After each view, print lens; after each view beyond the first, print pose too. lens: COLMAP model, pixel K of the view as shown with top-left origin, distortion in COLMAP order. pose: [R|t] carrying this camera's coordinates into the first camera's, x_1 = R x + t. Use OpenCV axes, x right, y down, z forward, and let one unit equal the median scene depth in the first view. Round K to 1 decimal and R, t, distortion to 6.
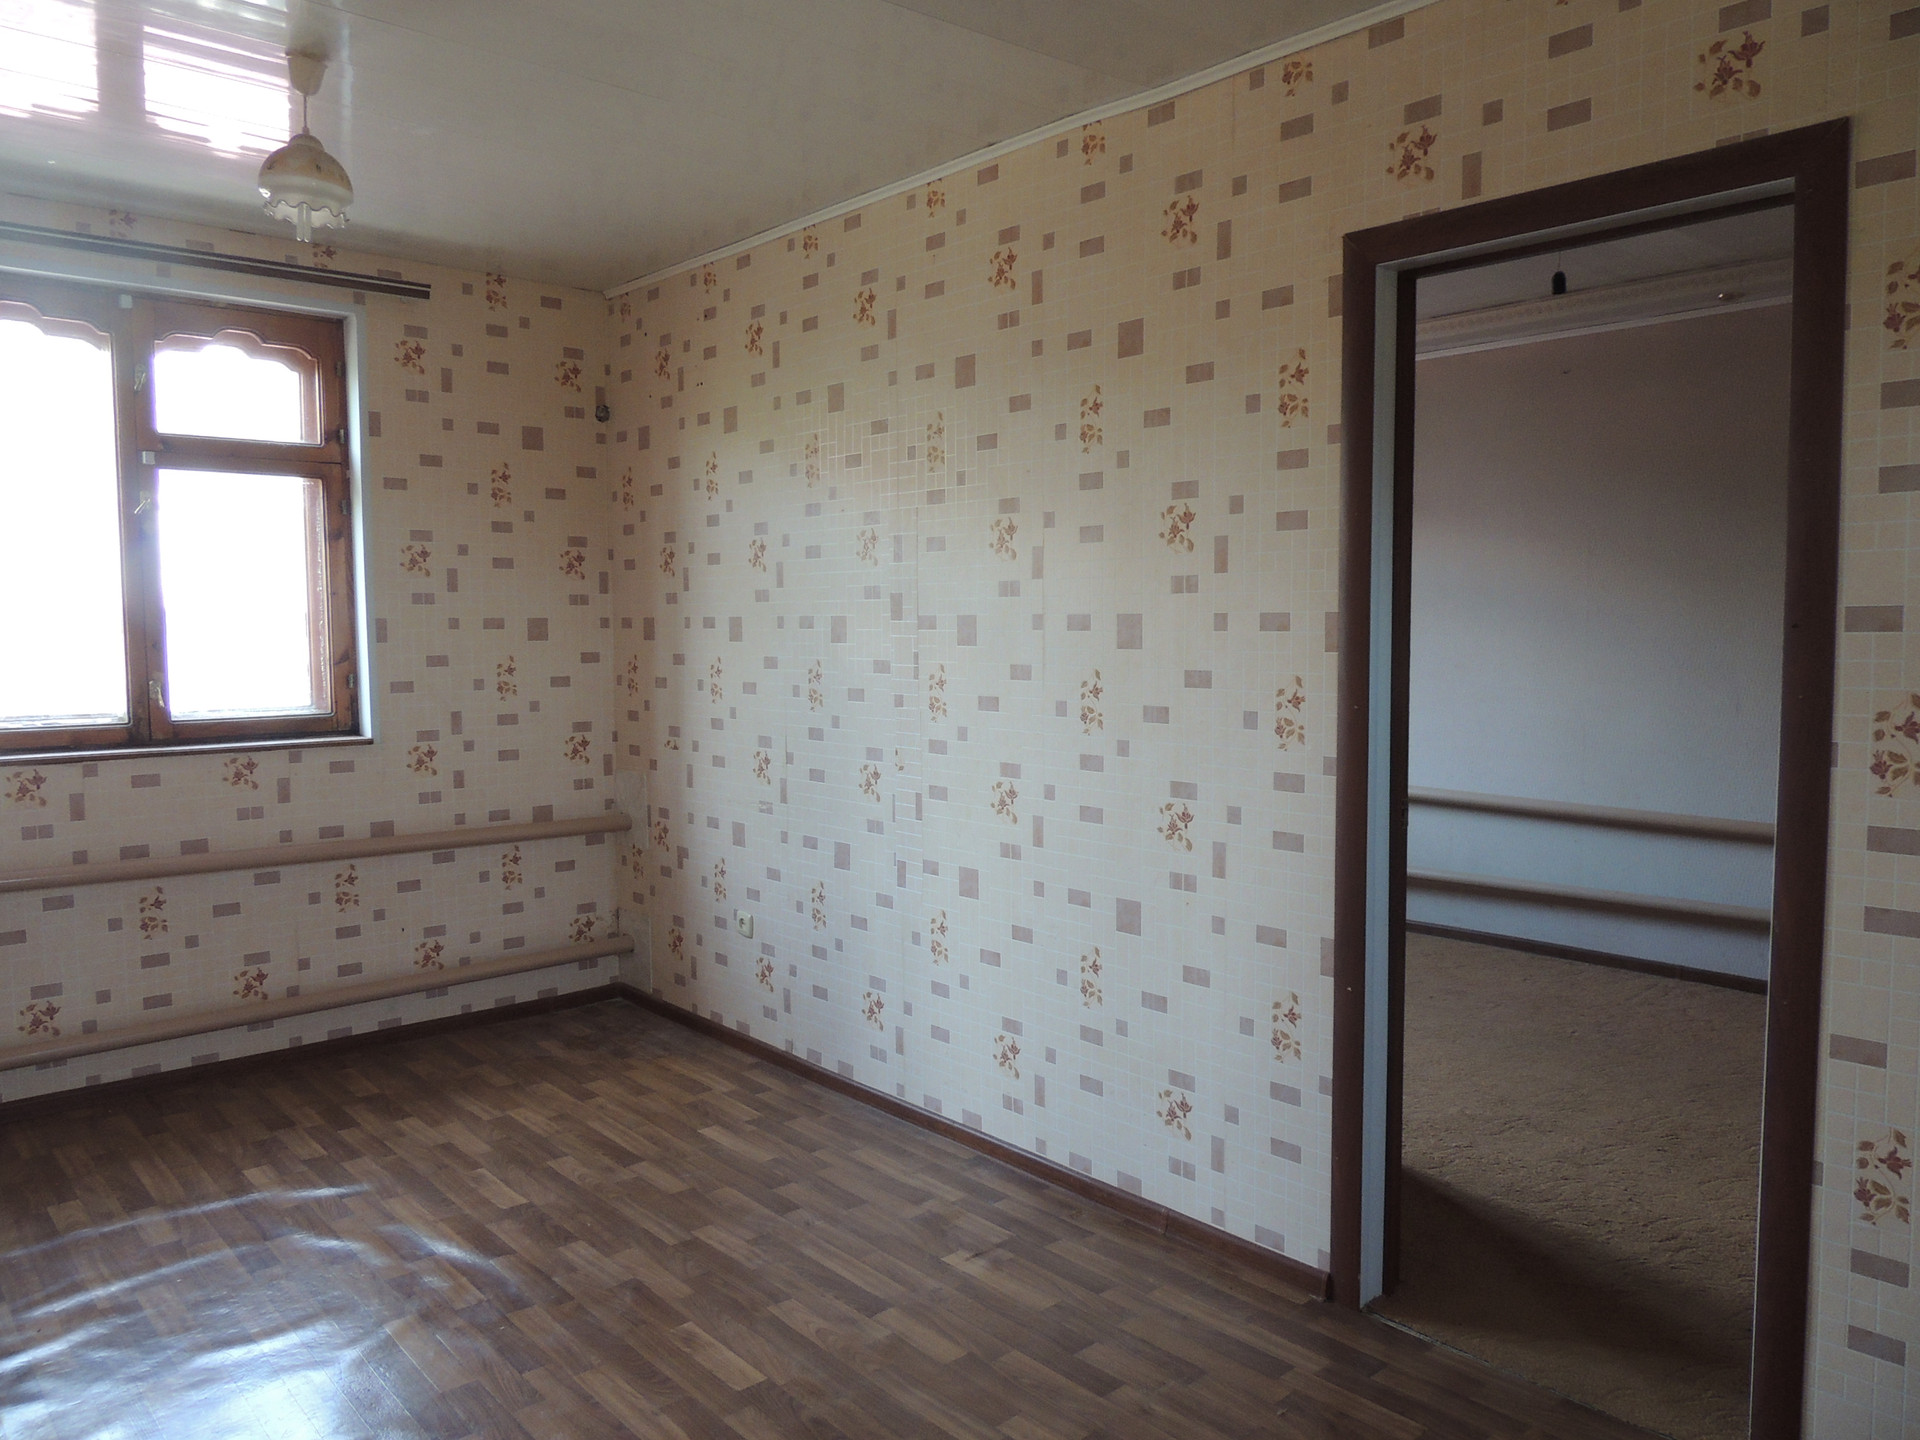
lens RADIAL K [[1364.9, 0, 959.8], [0, 1364.9, 728.0], [0, 0, 1]] dist [-0.026353, 0.008833]
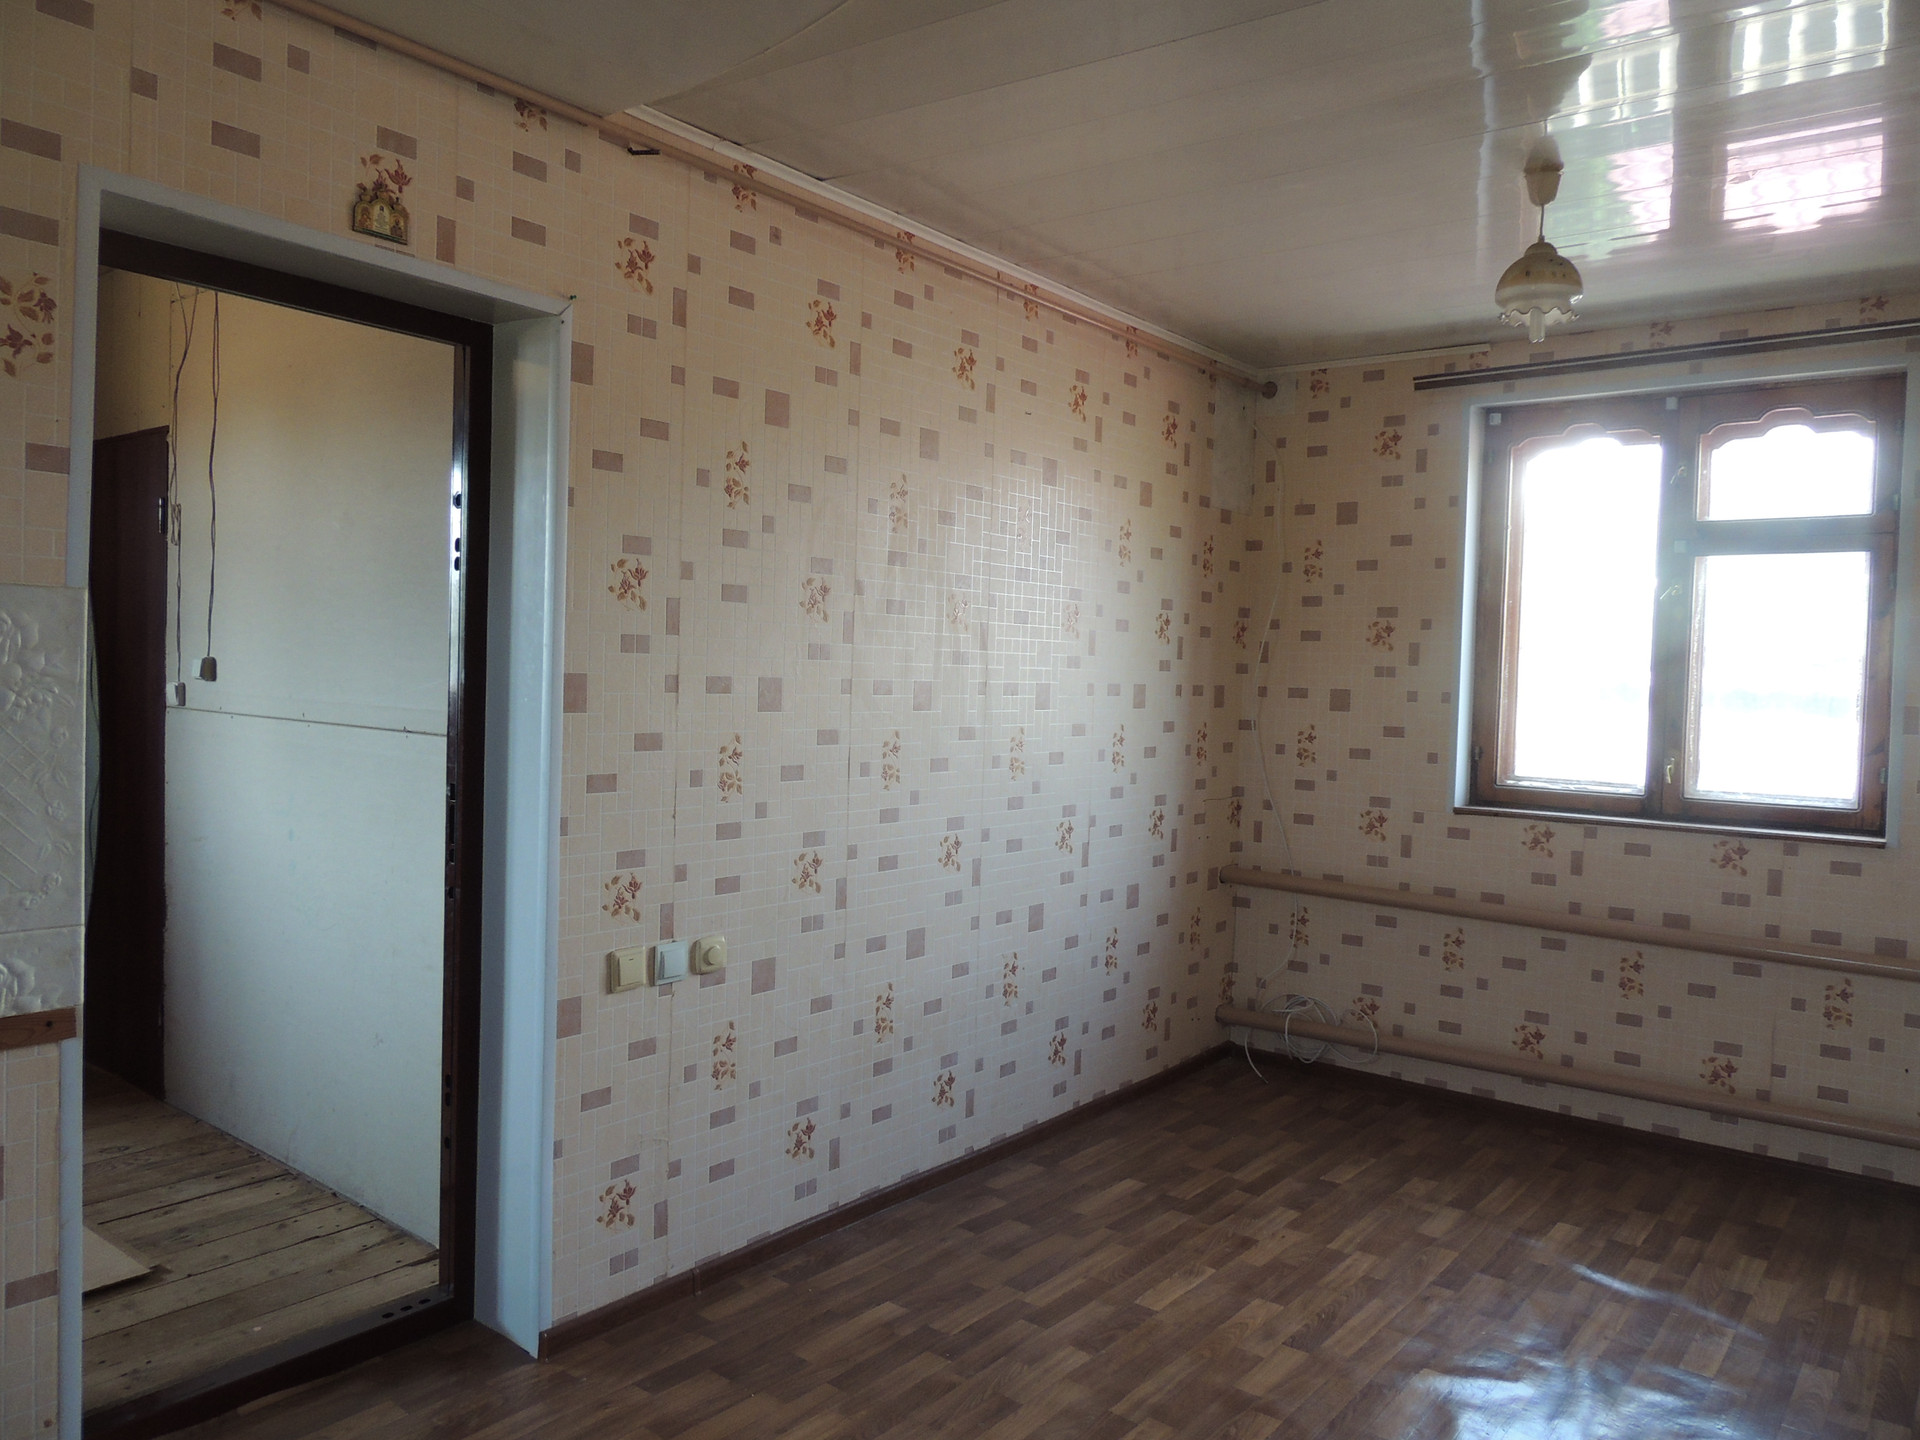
lens RADIAL K [[1364.9, 0, 959.8], [0, 1364.9, 728.0], [0, 0, 1]] dist [-0.026353, 0.008833]
pose [[0.166423, 0.042638, -0.985132, 0.350026], [-0.106501, 0.993997, 0.025030, -0.025574], [0.980286, 0.100752, 0.169965, 0.280357]]
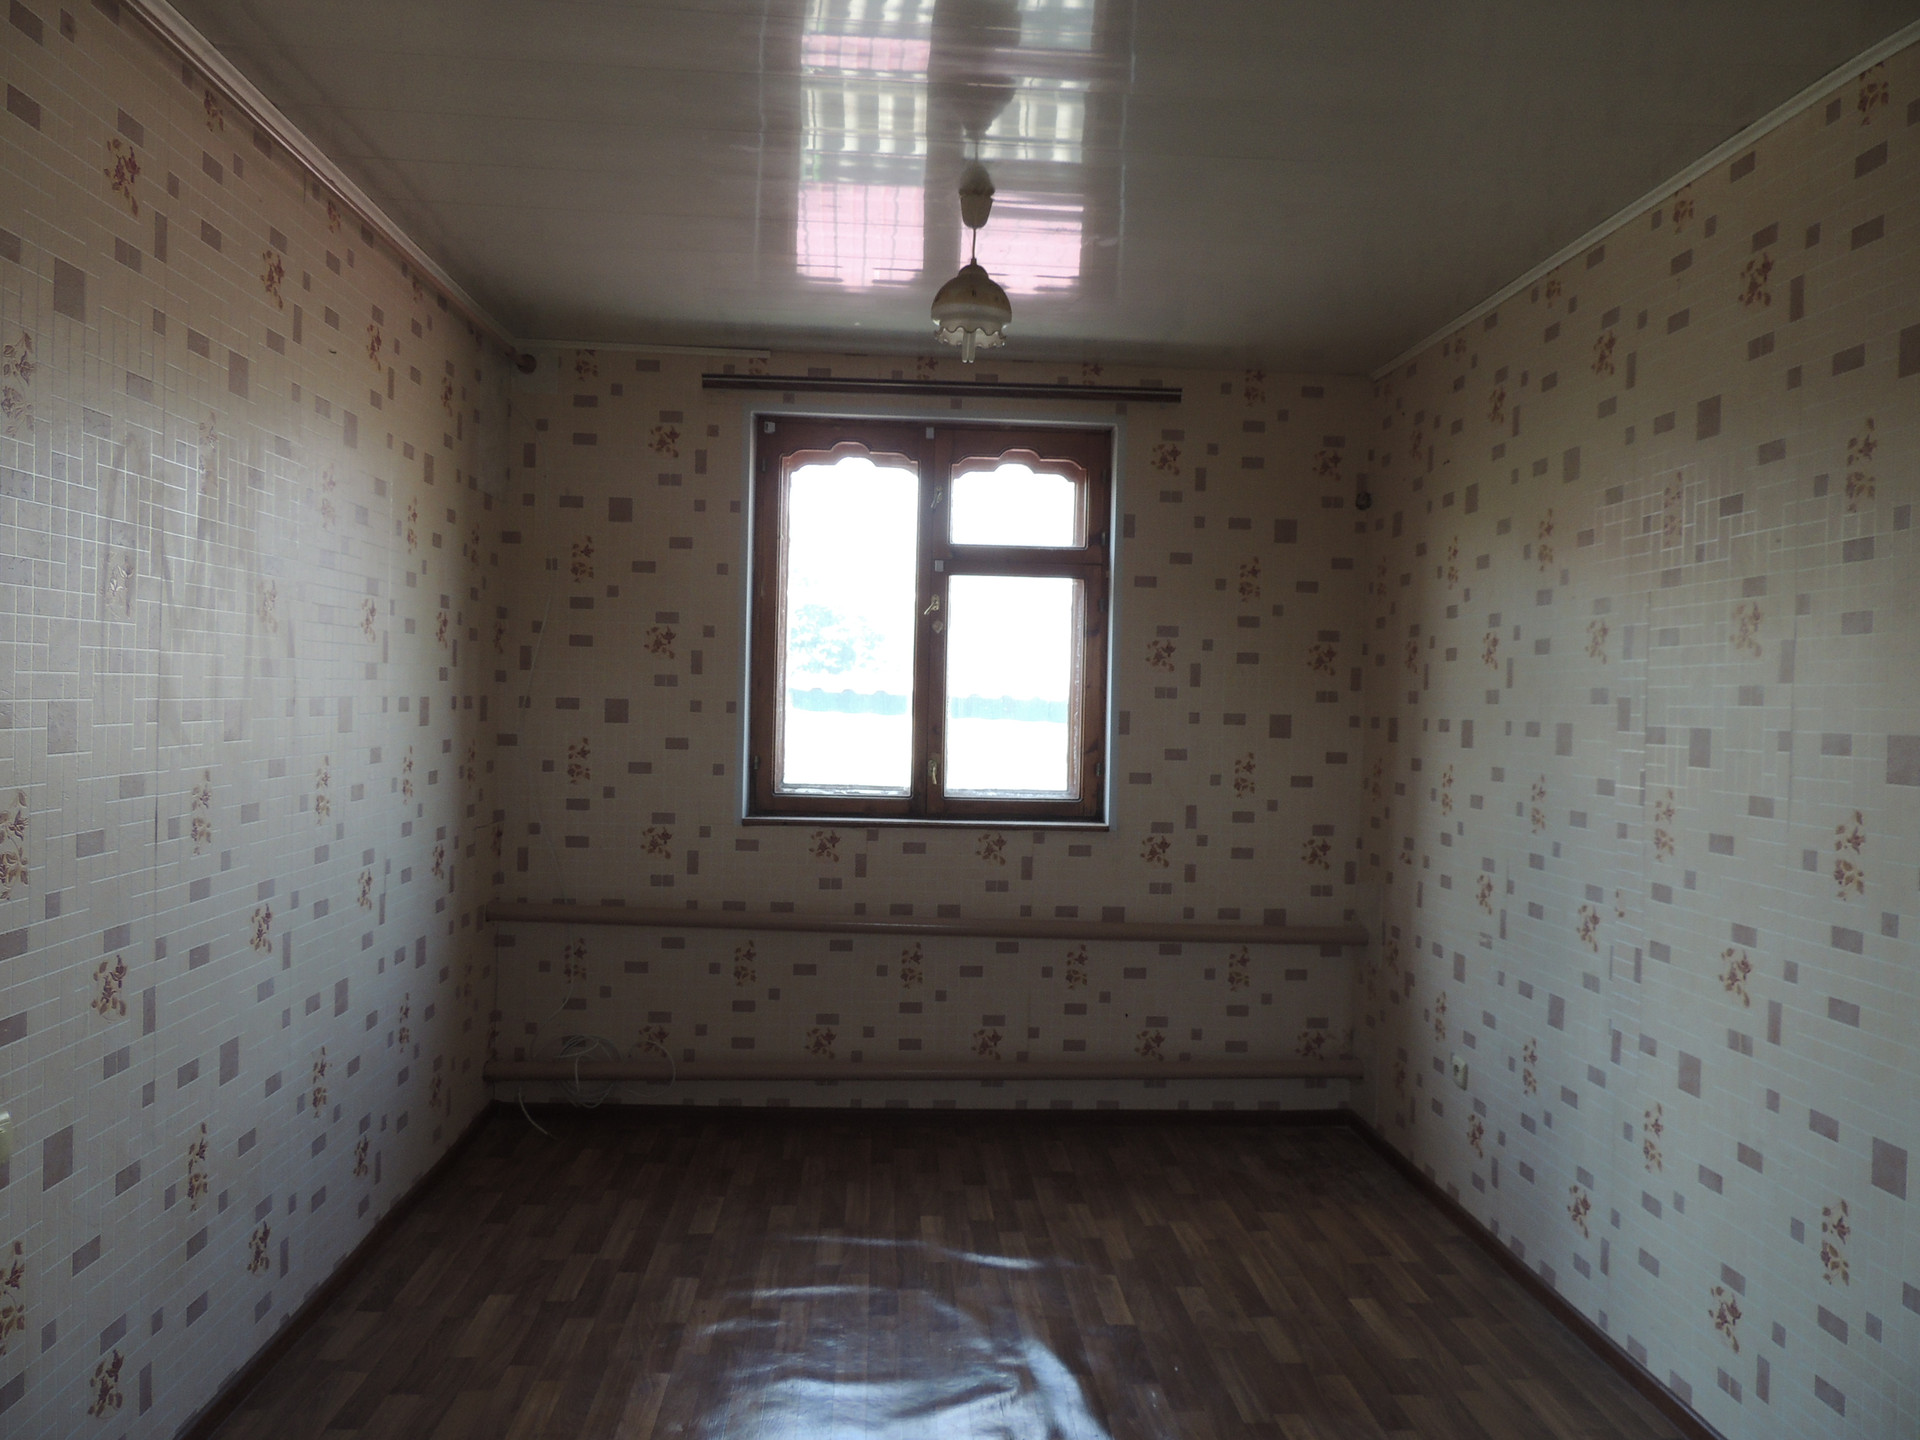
lens RADIAL K [[1364.9, 0, 959.8], [0, 1364.9, 728.0], [0, 0, 1]] dist [-0.026353, 0.008833]
pose [[0.780193, 0.032880, -0.624675, 0.138495], [-0.074444, 0.996401, -0.040532, -0.017431], [0.621094, 0.078126, 0.779833, 0.118905]]
